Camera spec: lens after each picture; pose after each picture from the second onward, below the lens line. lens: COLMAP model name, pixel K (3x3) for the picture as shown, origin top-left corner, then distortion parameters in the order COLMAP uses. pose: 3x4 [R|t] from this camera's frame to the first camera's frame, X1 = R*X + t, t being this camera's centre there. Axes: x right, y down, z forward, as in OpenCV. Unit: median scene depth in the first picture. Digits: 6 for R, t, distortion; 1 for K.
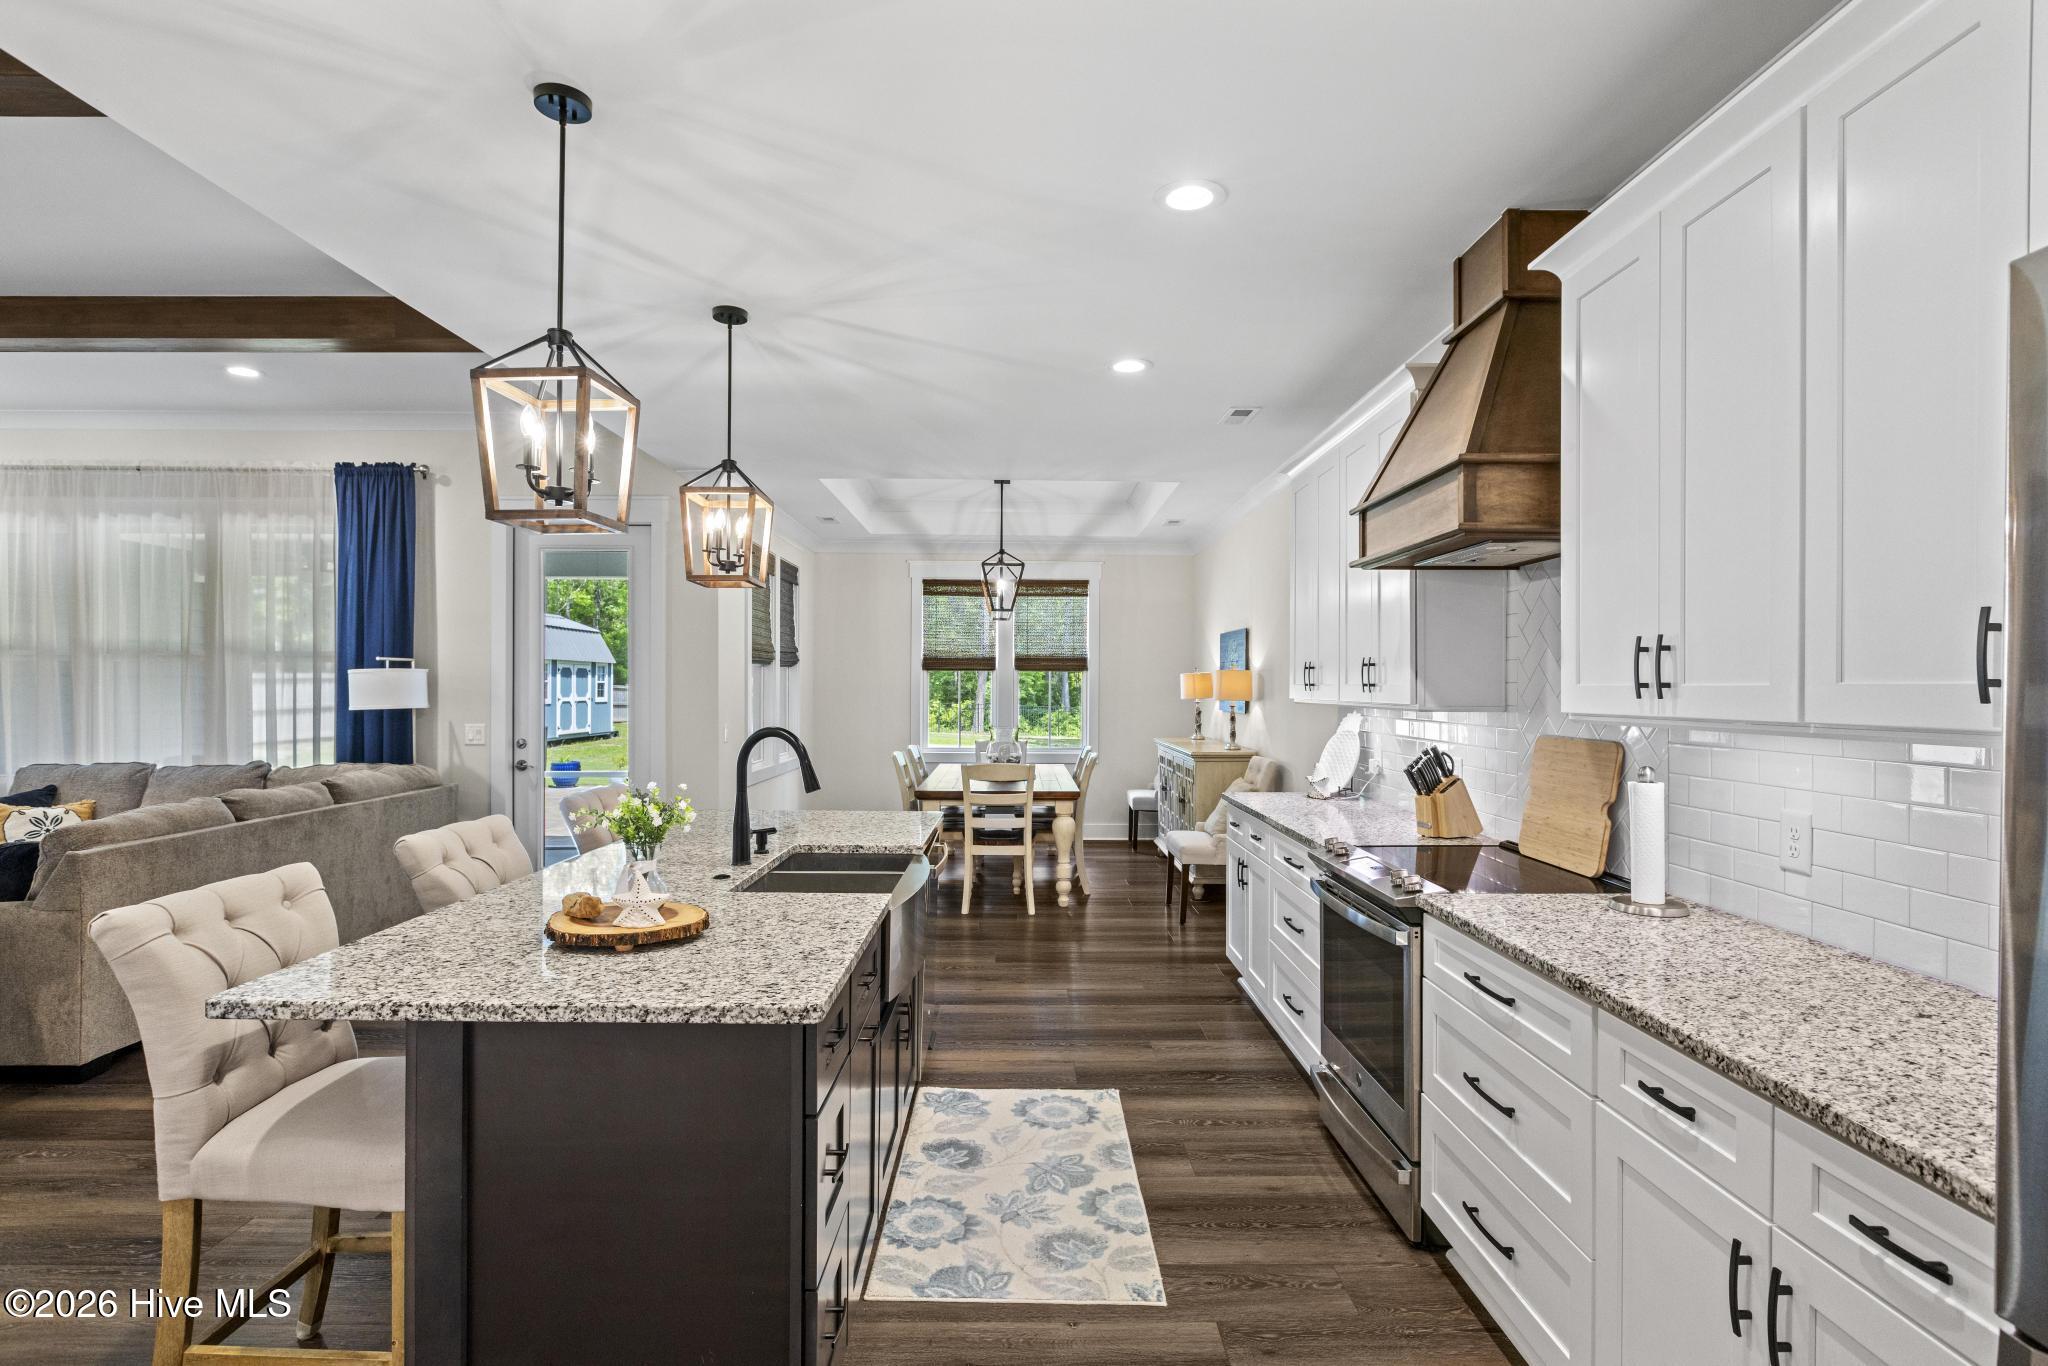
lens RADIAL K [[1023.1, 0, 1024.0], [0, 1023.1, 683.0], [0, 0, 1]] dist [0.001549, 0.000175]
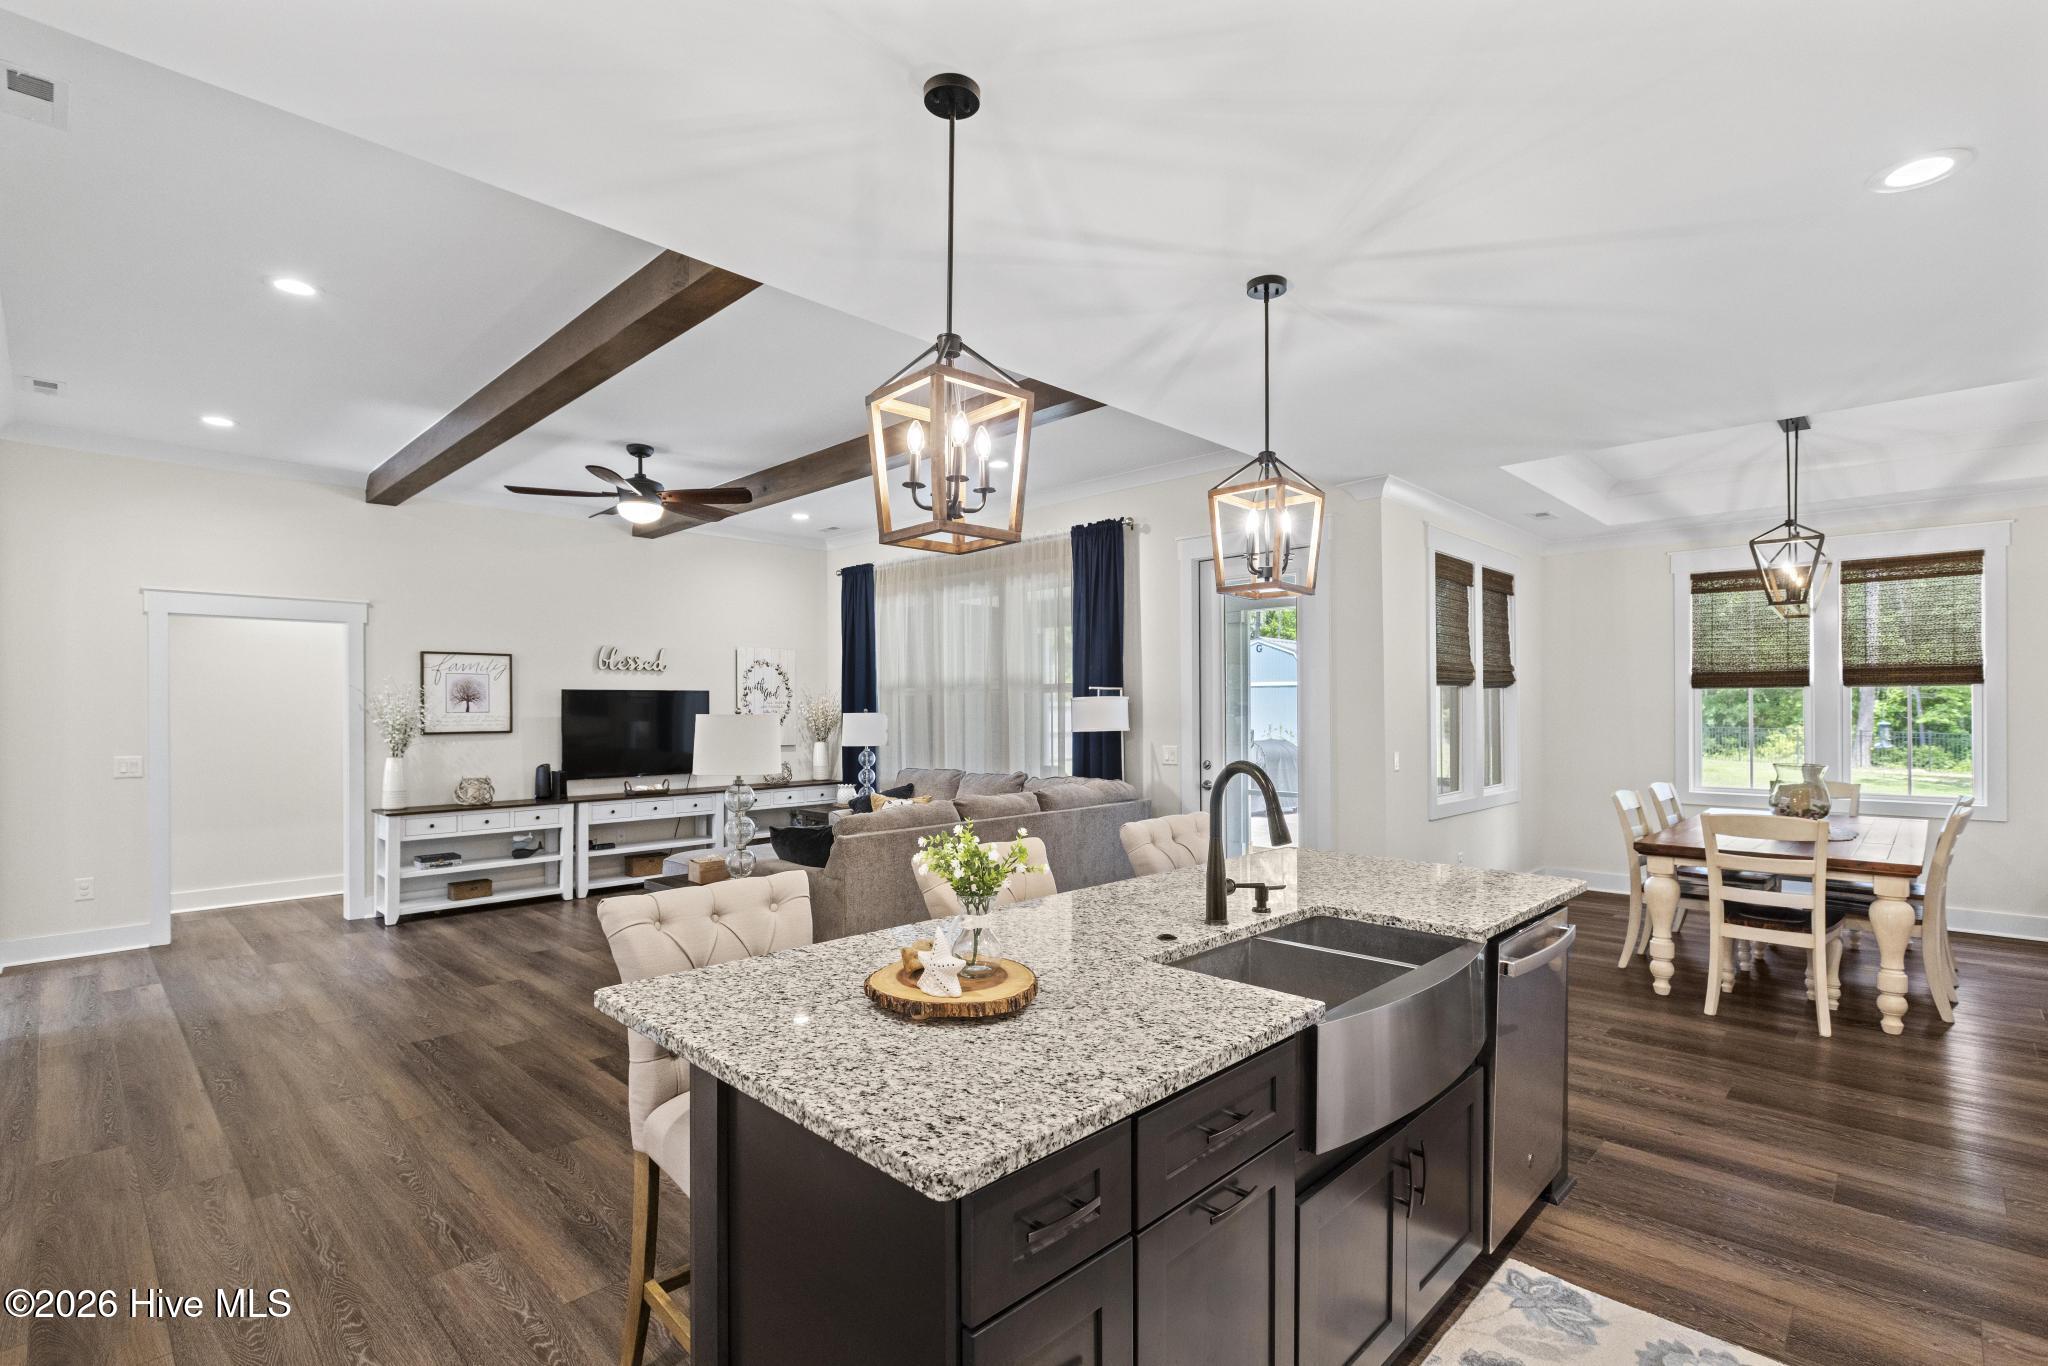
lens RADIAL K [[958.5, 0, 1034.3], [0, 958.5, 701.3], [0, 0, 1]] dist [-0.003329, -0.000130]
pose [[0.713685, -0.012118, -0.700362, 0.084049], [0.008030, 0.999926, -0.009118, 0.000548], [0.700421, 0.000884, 0.713730, 0.164856]]
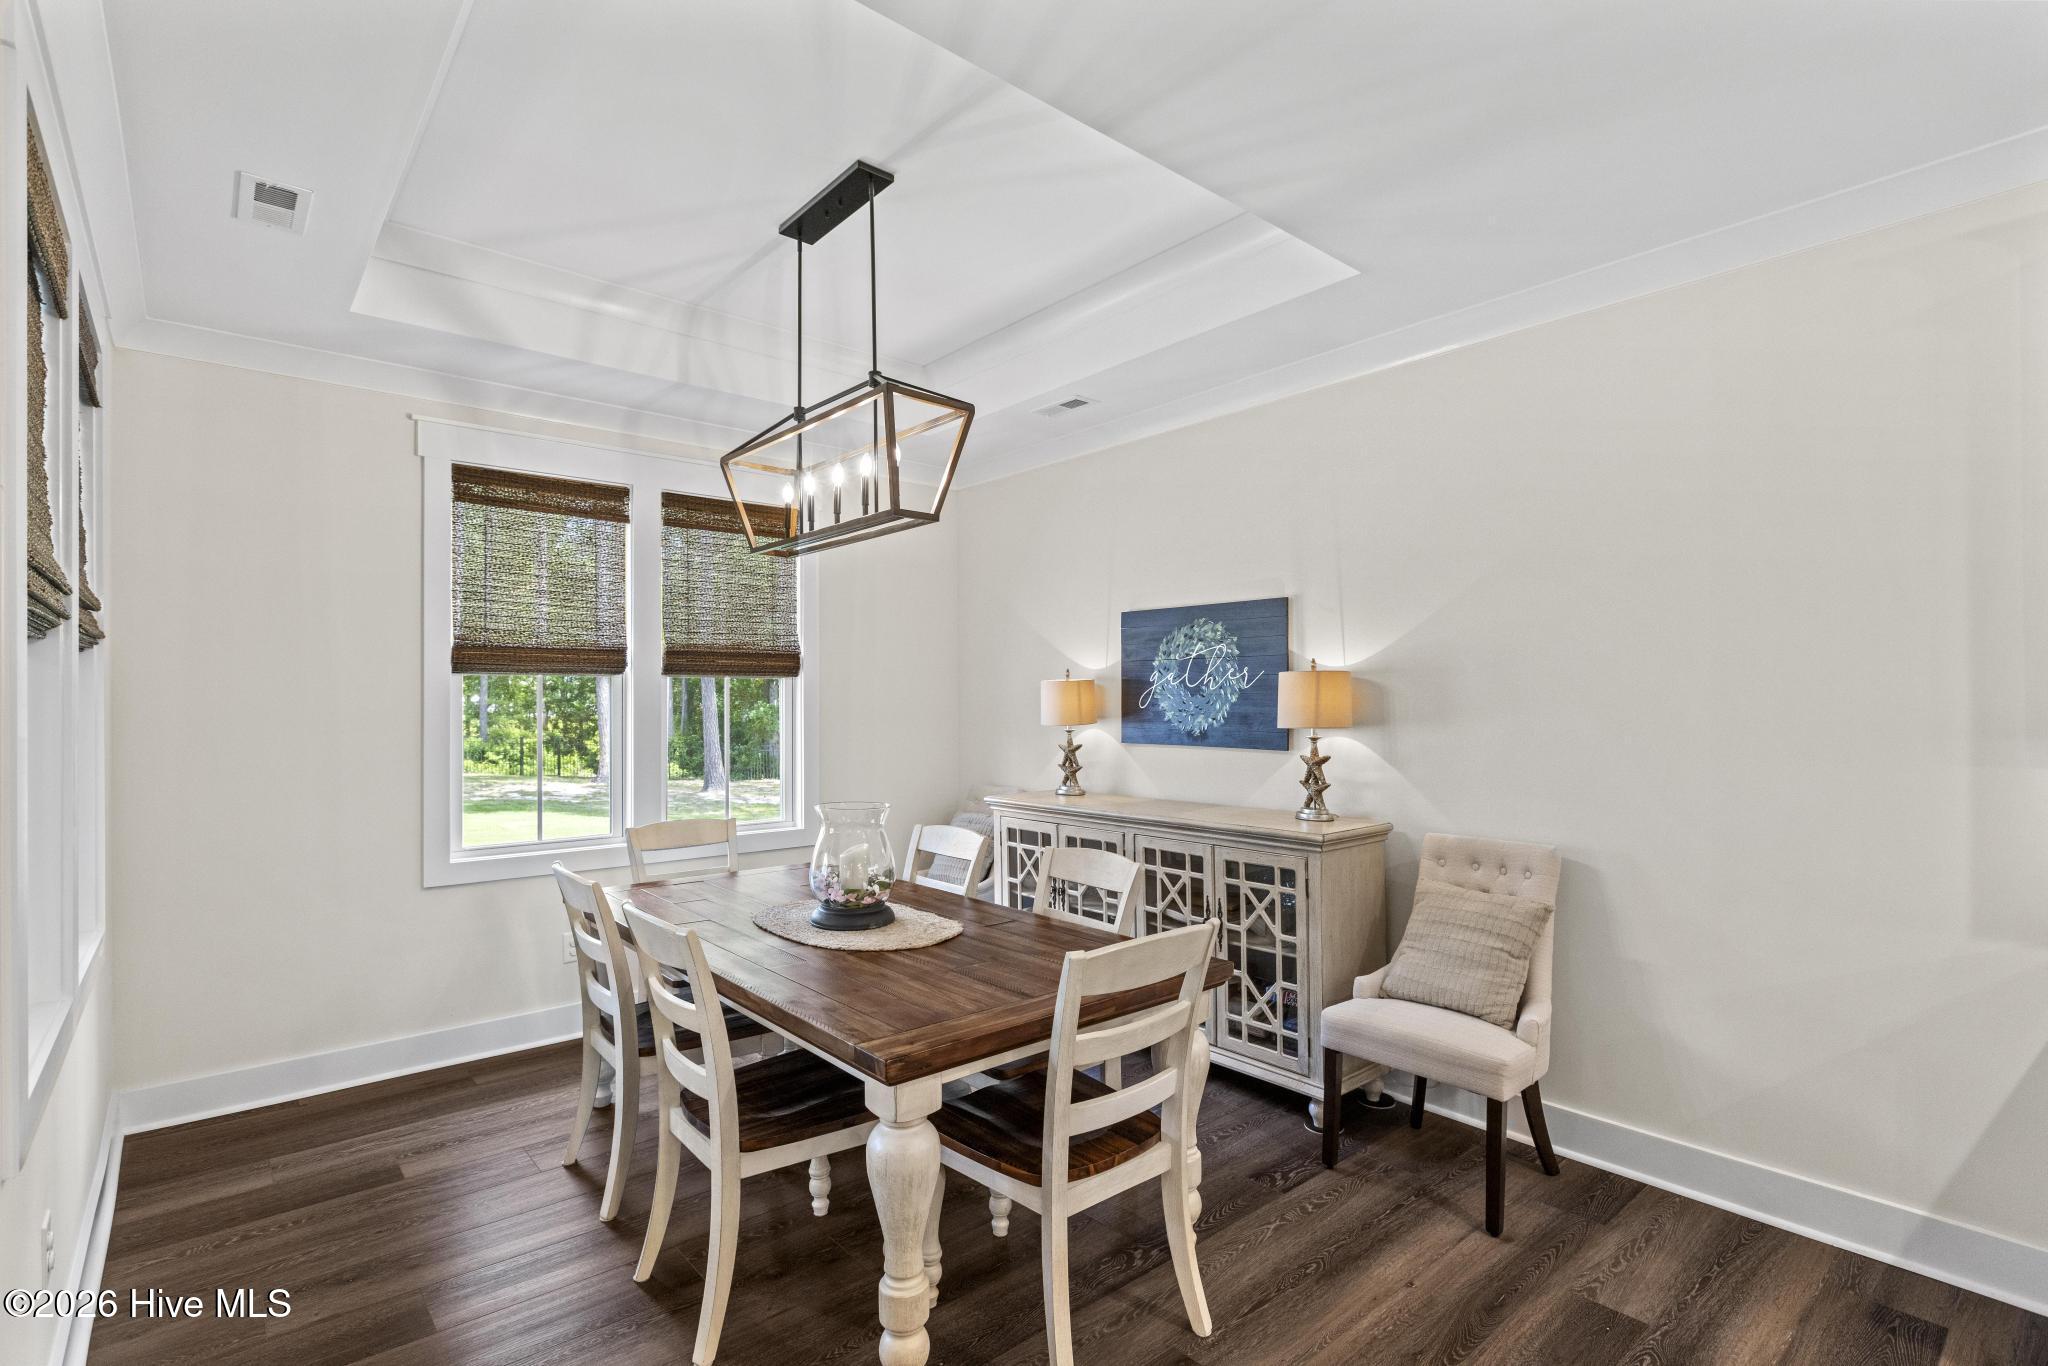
lens RADIAL K [[958.5, 0, 1034.3], [0, 958.5, 701.3], [0, 0, 1]] dist [-0.003329, -0.000130]
pose [[0.758419, -0.008401, 0.651714, -0.263789], [0.000104, 0.999918, 0.012769, -0.007400], [-0.651768, -0.009617, 0.758358, 0.779792]]
